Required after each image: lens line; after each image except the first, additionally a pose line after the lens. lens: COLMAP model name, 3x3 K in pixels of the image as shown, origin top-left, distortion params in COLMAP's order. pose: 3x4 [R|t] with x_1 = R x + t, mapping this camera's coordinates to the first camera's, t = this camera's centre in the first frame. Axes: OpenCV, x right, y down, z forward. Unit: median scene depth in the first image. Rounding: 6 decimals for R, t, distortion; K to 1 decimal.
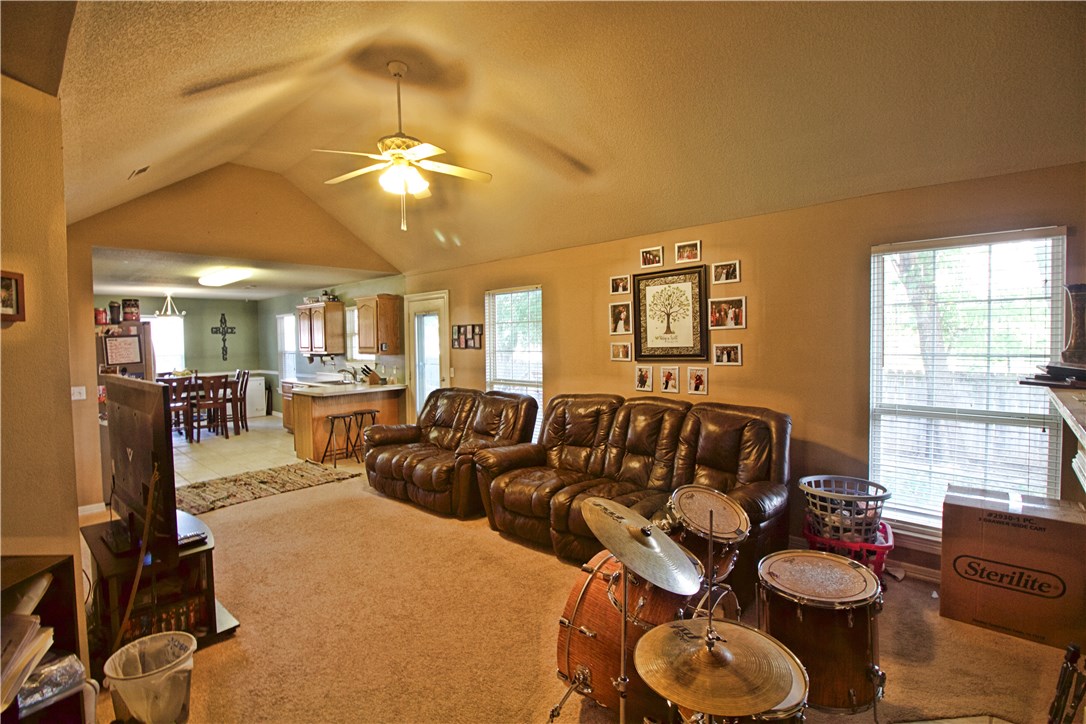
lens RADIAL K [[499.5, 0, 543.1], [0, 499.5, 358.9], [0, 0, 1]] dist [-0.002500, -0.010865]
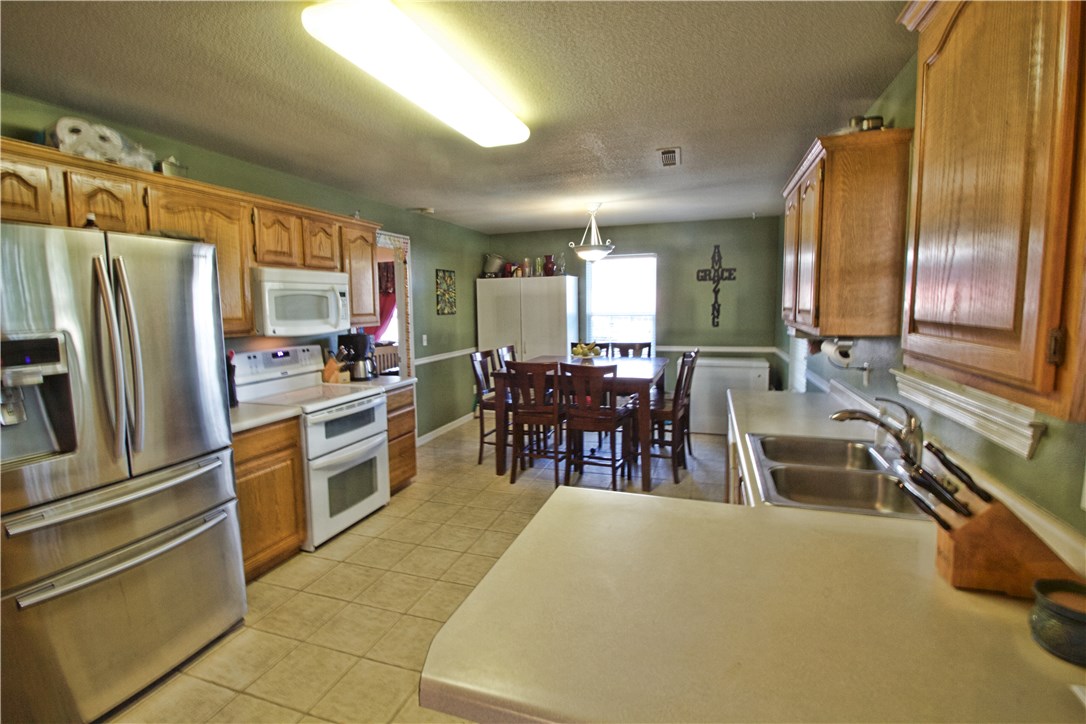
lens RADIAL K [[499.5, 0, 535.6], [0, 499.5, 359.5], [0, 0, 1]] dist [-0.002500, -0.010865]
pose [[0.393501, 0.111654, -0.912519, -0.183308], [-0.020785, 0.993424, 0.112590, -0.020226], [0.919089, -0.025337, 0.393234, 0.575767]]
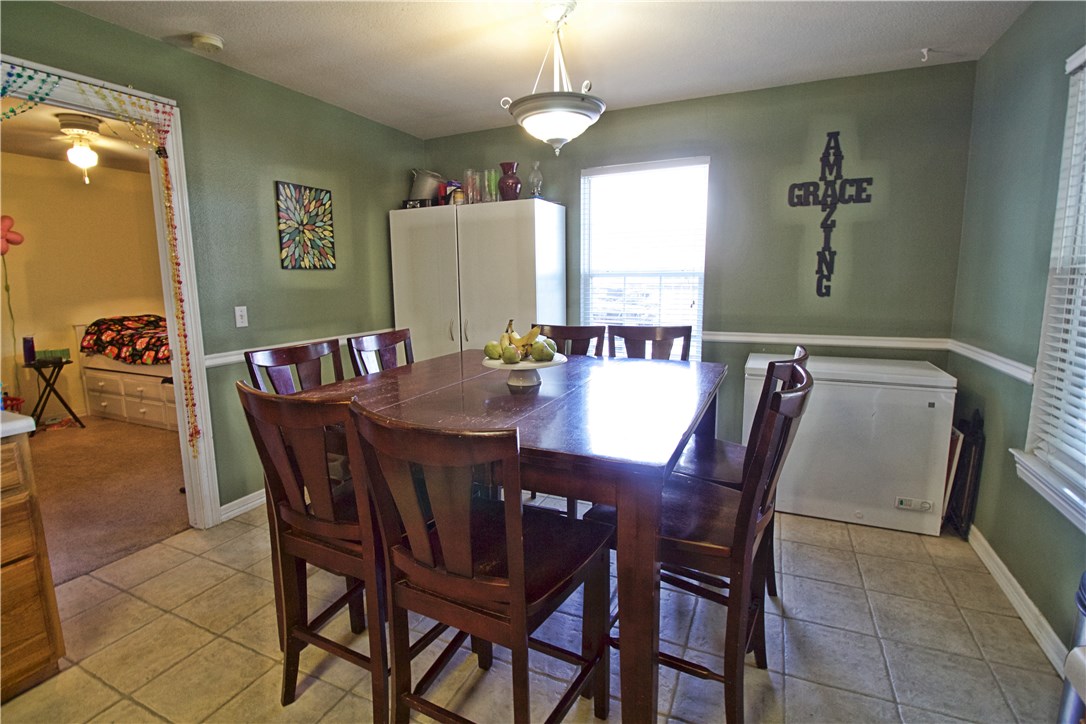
lens RADIAL K [[499.5, 0, 540.7], [0, 499.5, 355.6], [0, 0, 1]] dist [-0.002500, -0.010865]
pose [[0.305745, 0.161926, -0.938243, -0.405227], [-0.025352, 0.986467, 0.161987, -0.005971], [0.951776, -0.025740, 0.305713, 0.748124]]
